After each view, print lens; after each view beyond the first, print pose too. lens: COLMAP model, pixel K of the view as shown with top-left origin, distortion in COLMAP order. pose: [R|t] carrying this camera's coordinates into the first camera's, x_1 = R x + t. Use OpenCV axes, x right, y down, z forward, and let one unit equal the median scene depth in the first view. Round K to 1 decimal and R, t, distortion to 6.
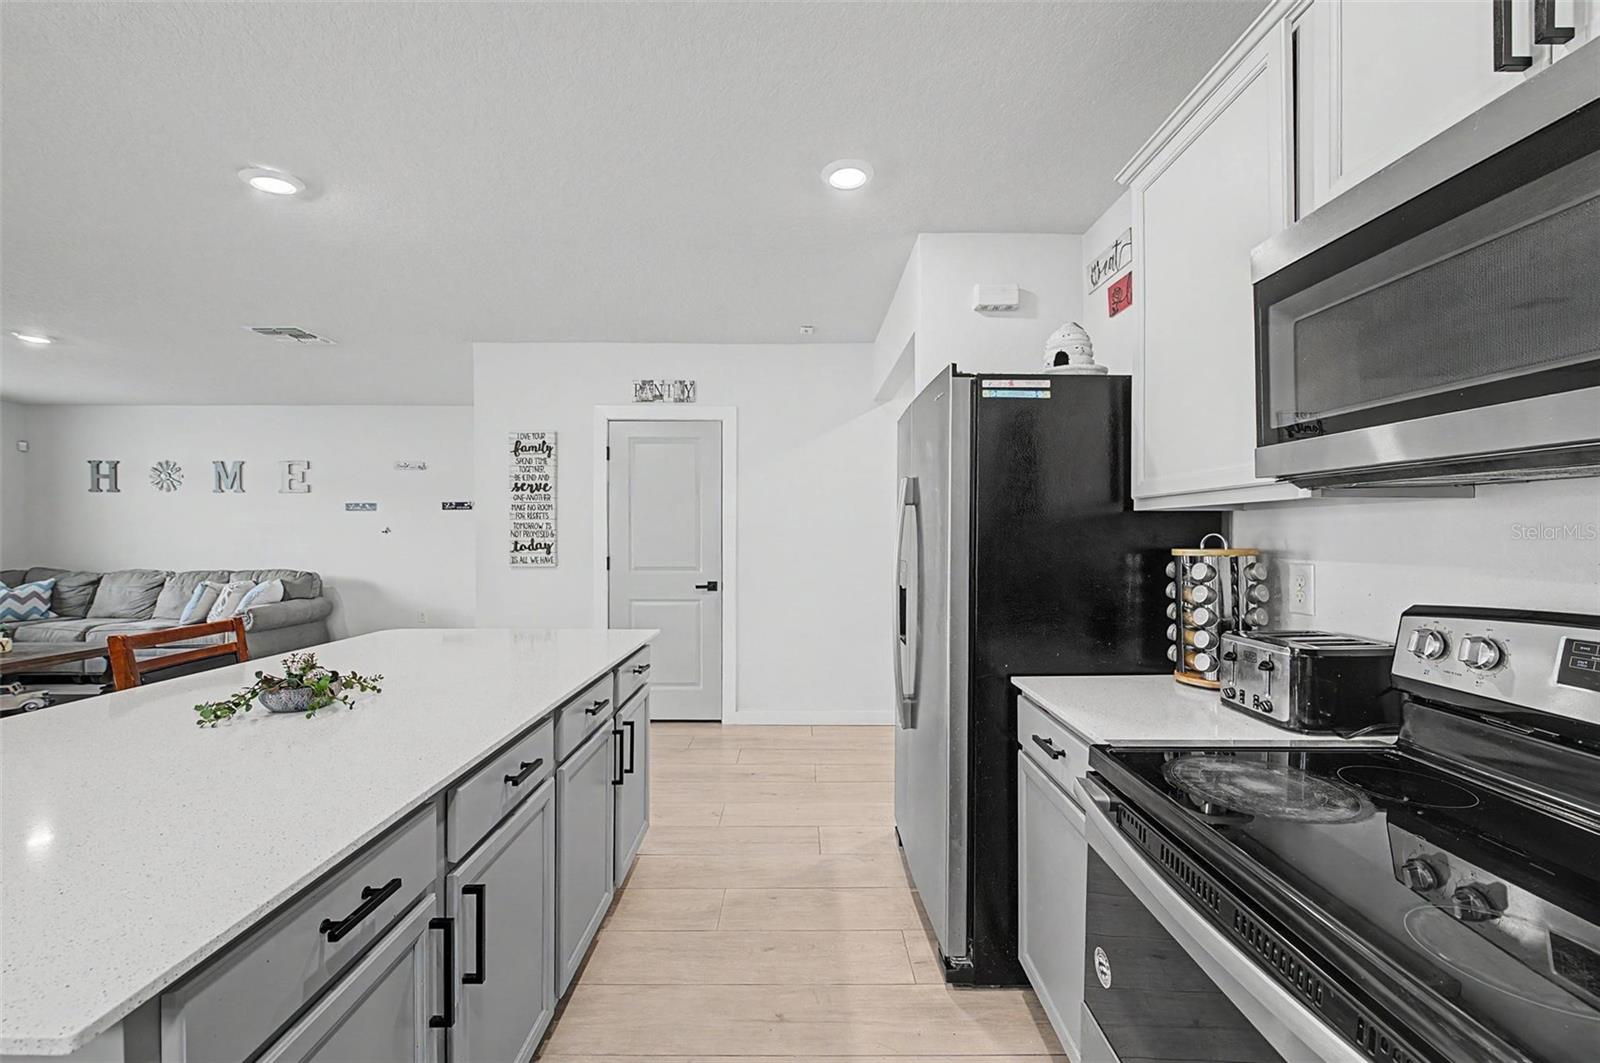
lens RADIAL K [[636.0, 0, 796.9], [0, 636.0, 539.2], [0, 0, 1]] dist [0.003813, -0.003265]
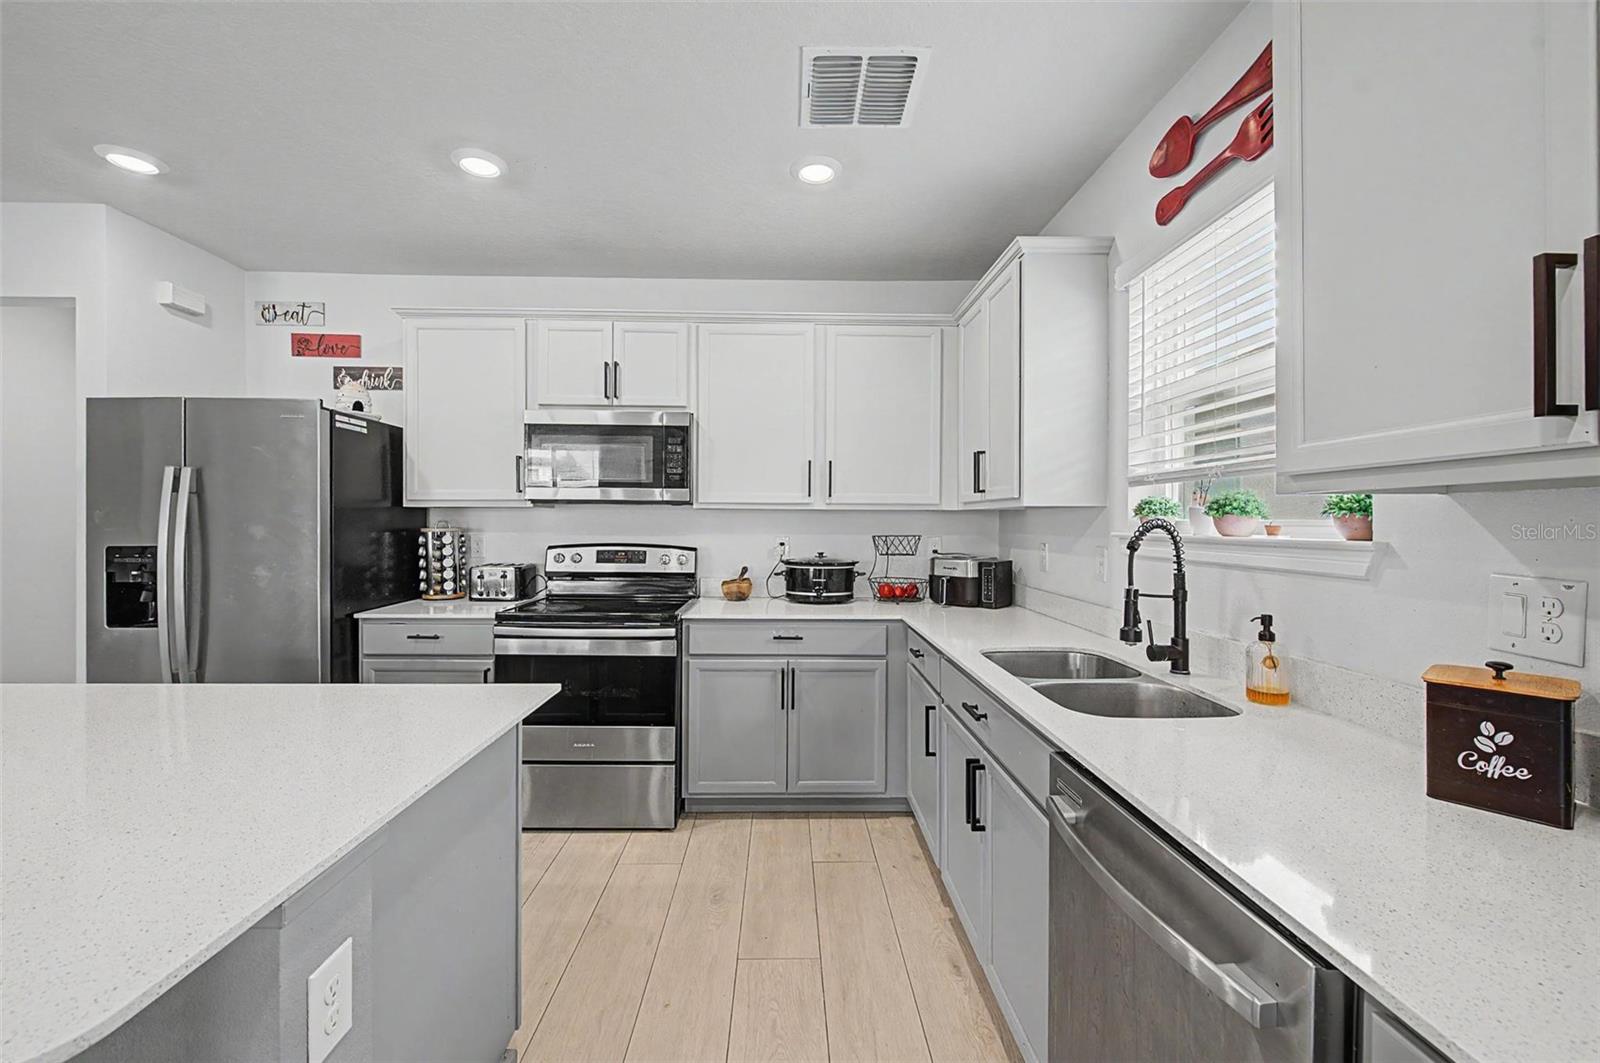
lens RADIAL K [[636.0, 0, 799.4], [0, 636.0, 524.9], [0, 0, 1]] dist [0.003813, -0.003265]
pose [[-0.026474, -0.006494, 0.999628, -0.500622], [0.004180, 0.999969, 0.006607, -0.001066], [-0.999641, 0.004353, -0.026446, -0.009239]]
